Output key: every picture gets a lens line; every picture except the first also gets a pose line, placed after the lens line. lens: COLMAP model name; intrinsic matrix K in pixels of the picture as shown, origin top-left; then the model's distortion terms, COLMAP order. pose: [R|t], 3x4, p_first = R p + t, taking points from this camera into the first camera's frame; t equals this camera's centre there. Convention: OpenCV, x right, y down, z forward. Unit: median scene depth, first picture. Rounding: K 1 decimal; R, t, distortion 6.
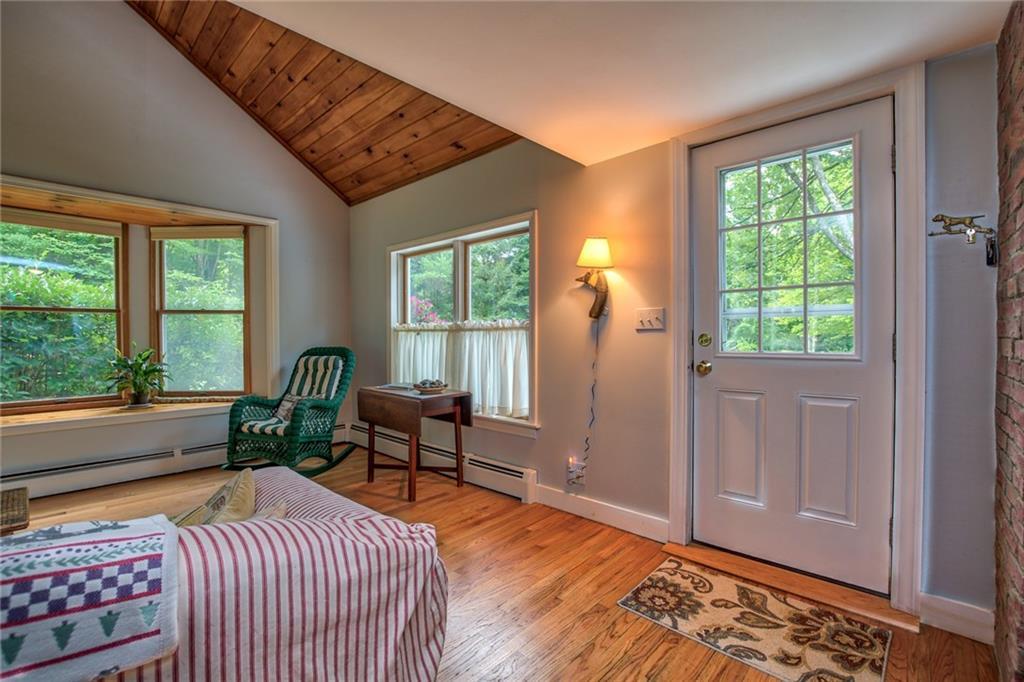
lens RADIAL K [[450.4, 0, 509.5], [0, 450.4, 338.4], [0, 0, 1]] dist [-0.028686, -0.000271]
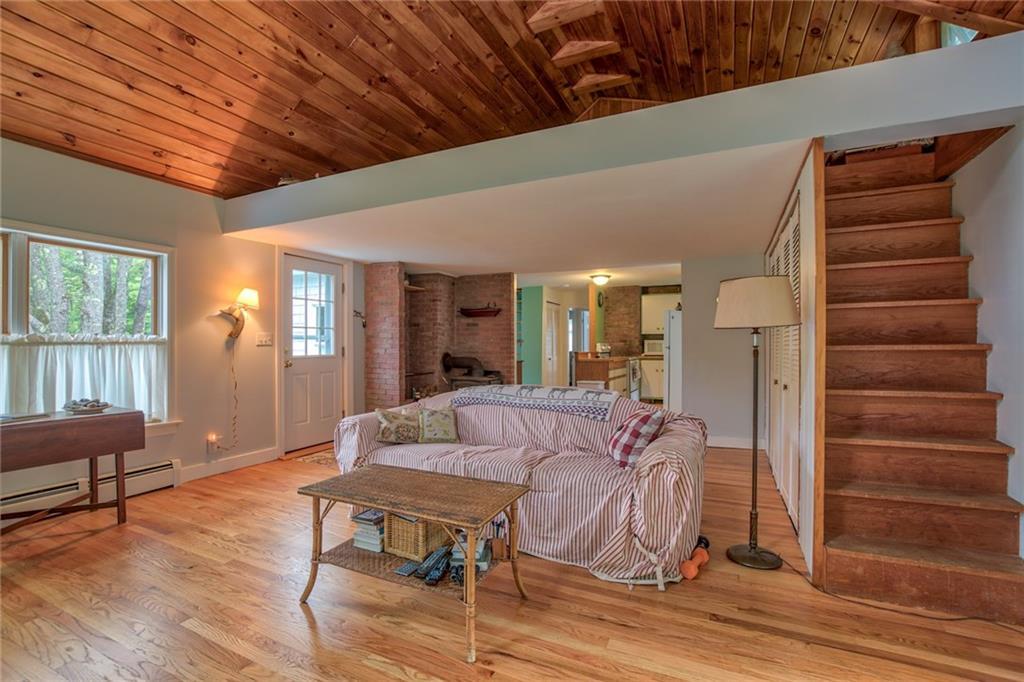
lens RADIAL K [[450.4, 0, 512.4], [0, 450.4, 346.8], [0, 0, 1]] dist [-0.028686, -0.000271]
pose [[-0.299620, 0.005347, 0.954044, -1.427702], [0.015820, 0.999875, -0.000635, 0.002820], [-0.953927, 0.014903, -0.299667, 0.502518]]
